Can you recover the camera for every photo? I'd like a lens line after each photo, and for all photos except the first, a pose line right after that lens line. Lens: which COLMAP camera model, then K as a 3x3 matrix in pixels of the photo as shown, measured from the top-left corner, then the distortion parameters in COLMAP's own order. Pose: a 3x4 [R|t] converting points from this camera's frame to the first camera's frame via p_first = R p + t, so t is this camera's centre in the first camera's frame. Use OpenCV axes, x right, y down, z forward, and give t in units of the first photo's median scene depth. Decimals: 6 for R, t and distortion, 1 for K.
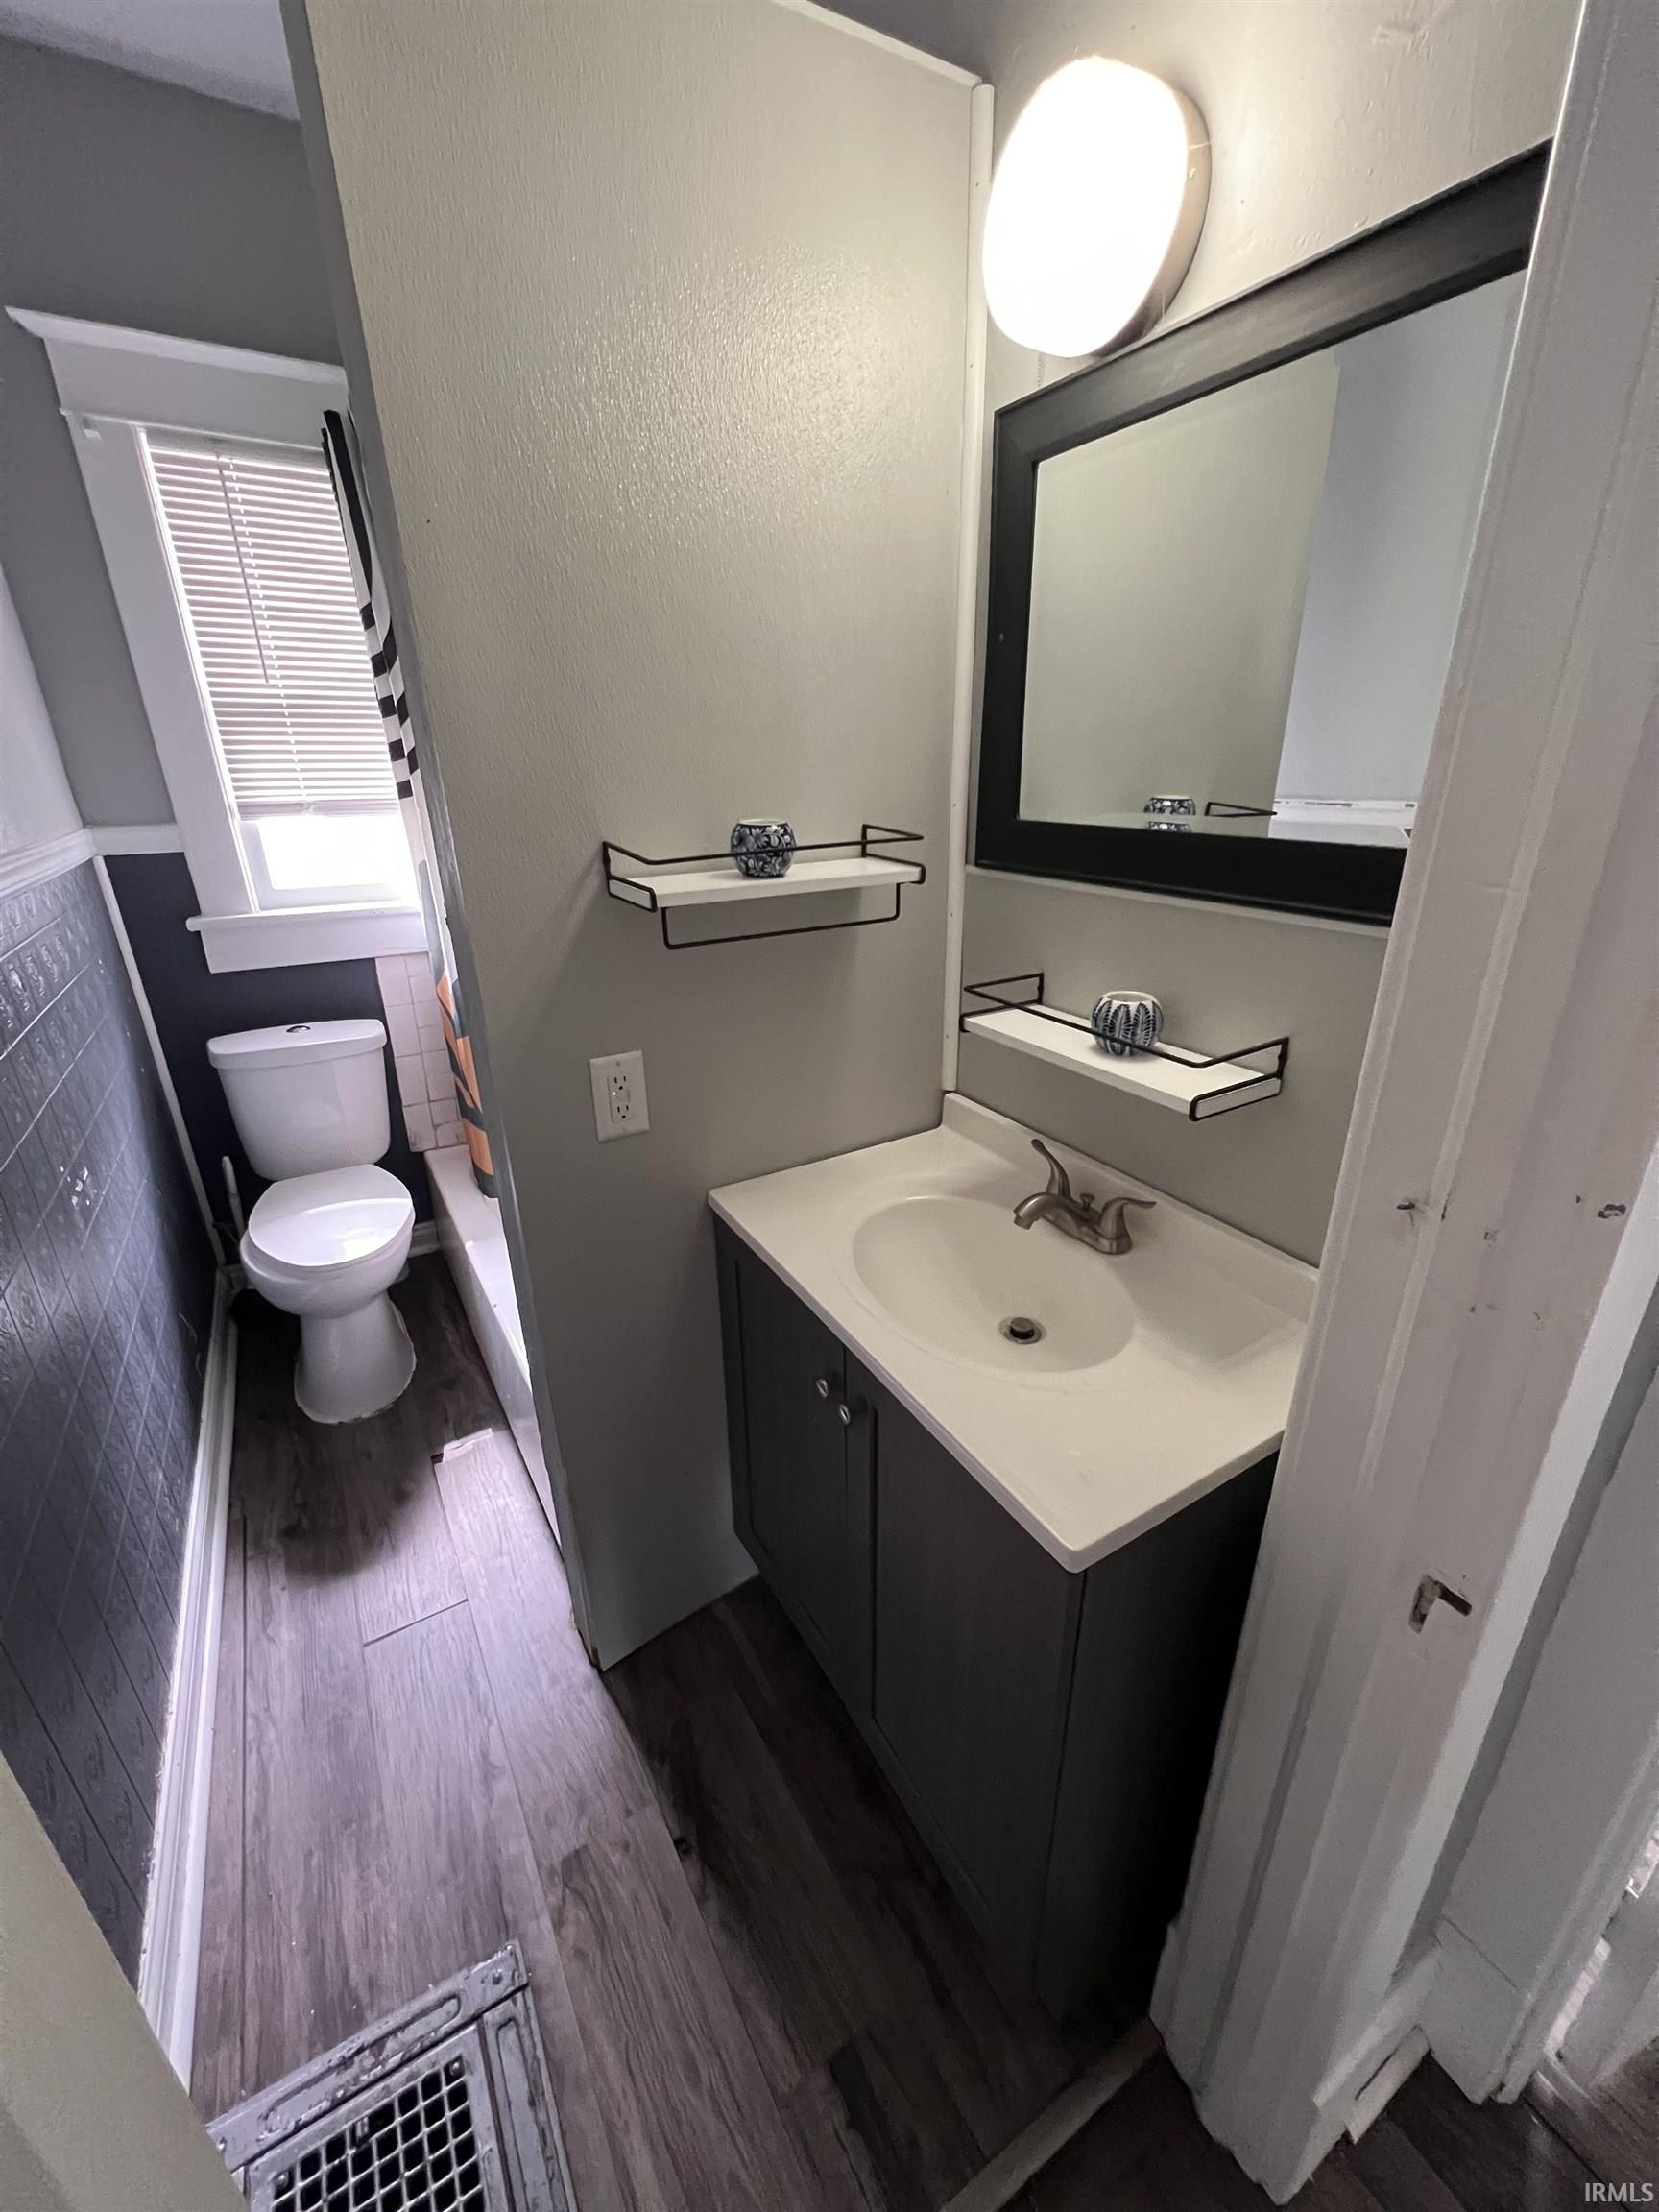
lens RADIAL K [[898.4, 0, 829.5], [0, 898.4, 1106.0], [0, 0, 1]] dist [0.000304, 0.000199]
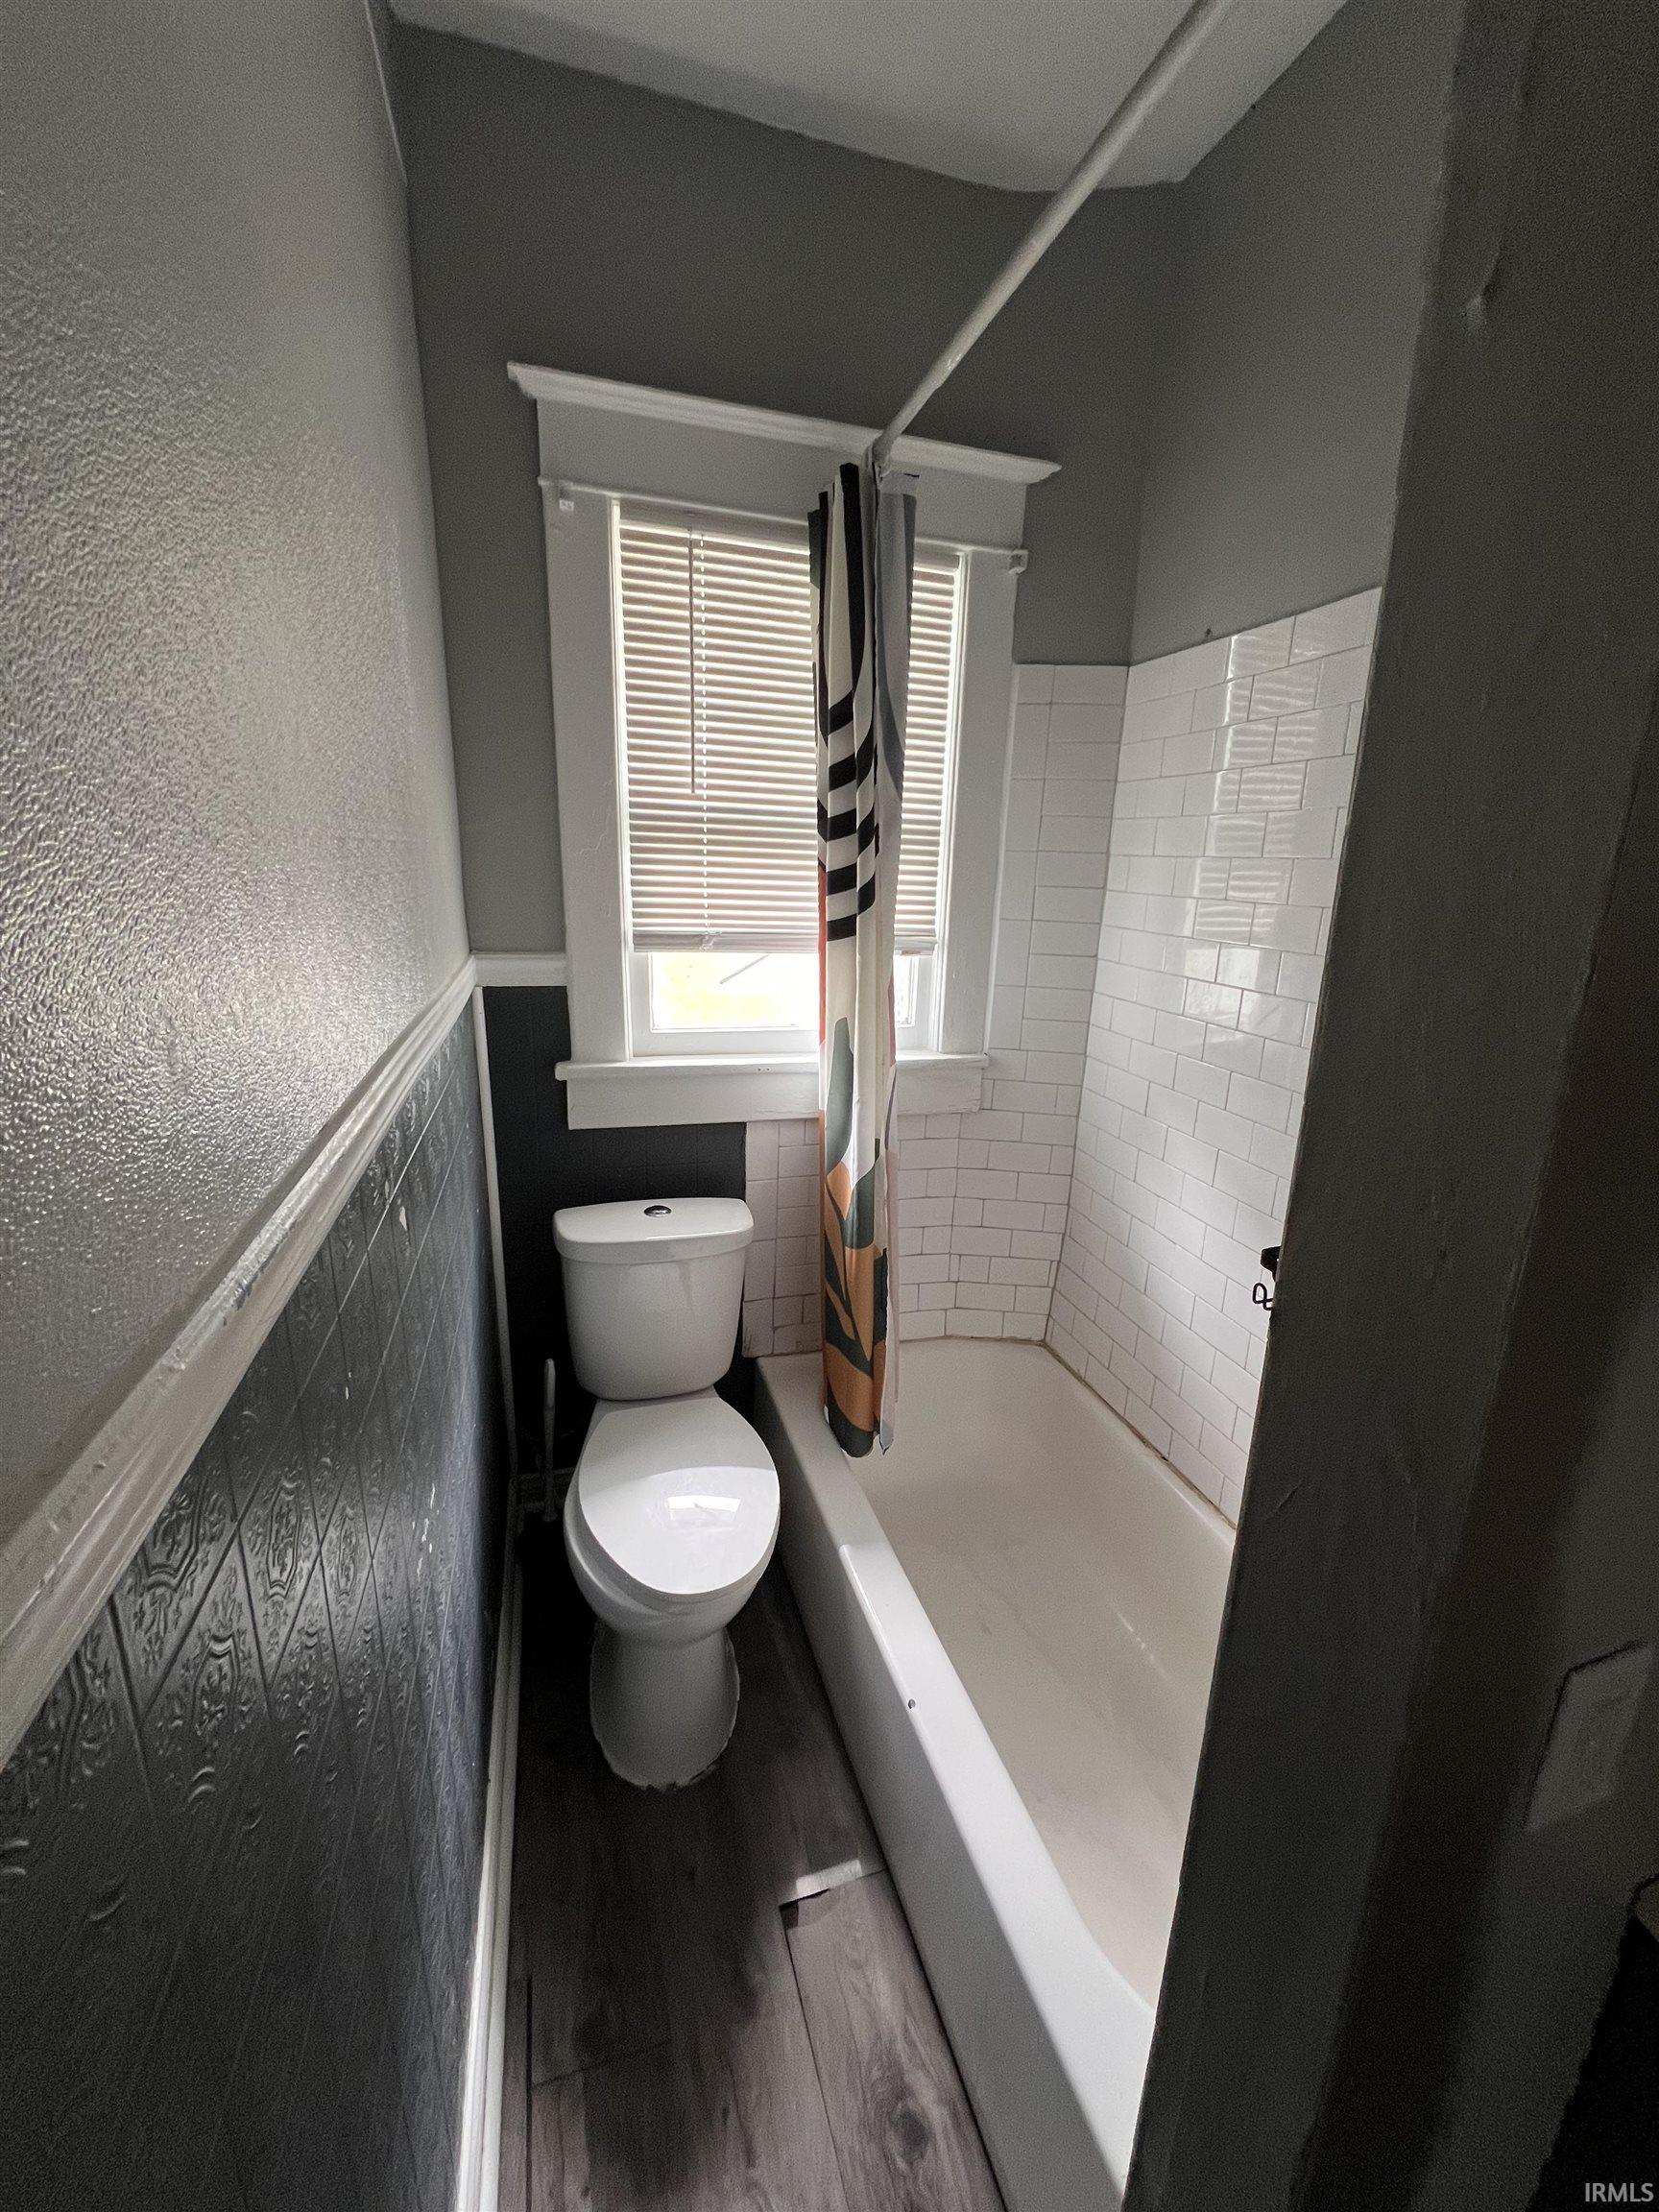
lens RADIAL K [[898.4, 0, 829.5], [0, 898.4, 1106.0], [0, 0, 1]] dist [0.000304, 0.000199]
pose [[0.970939, 0.099233, -0.217783, -0.299585], [-0.123519, 0.987203, -0.100863, -0.122803], [0.204987, 0.124832, 0.970771, 0.267514]]
